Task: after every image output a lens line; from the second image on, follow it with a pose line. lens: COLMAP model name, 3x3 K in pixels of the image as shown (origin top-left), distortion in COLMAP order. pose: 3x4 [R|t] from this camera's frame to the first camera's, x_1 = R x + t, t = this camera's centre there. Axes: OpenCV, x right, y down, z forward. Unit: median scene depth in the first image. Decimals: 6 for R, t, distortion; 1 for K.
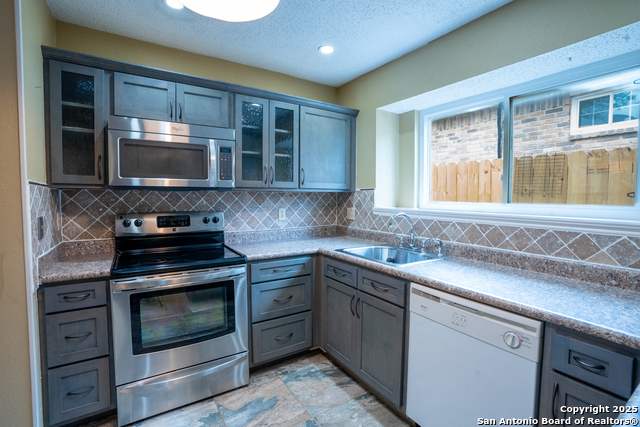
lens RADIAL K [[294.9, 0, 323.5], [0, 294.9, 212.3], [0, 0, 1]] dist [-0.047215, 0.004018]
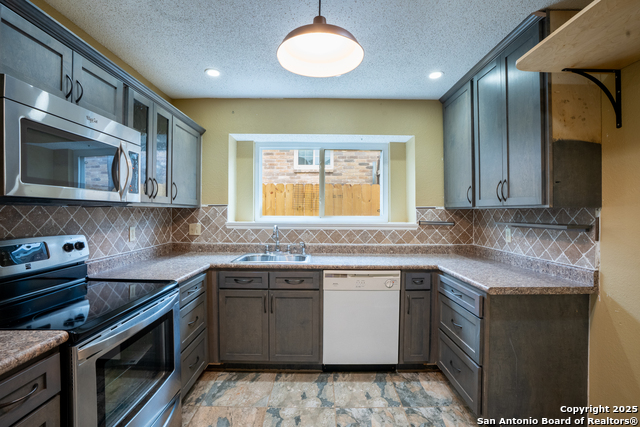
lens RADIAL K [[294.9, 0, 322.7], [0, 294.9, 213.7], [0, 0, 1]] dist [-0.047215, 0.004018]
pose [[0.539762, -0.009271, 0.841767, -0.676878], [0.043982, 0.998884, -0.017202, -0.015637], [-0.840668, 0.046308, 0.539567, 0.130646]]
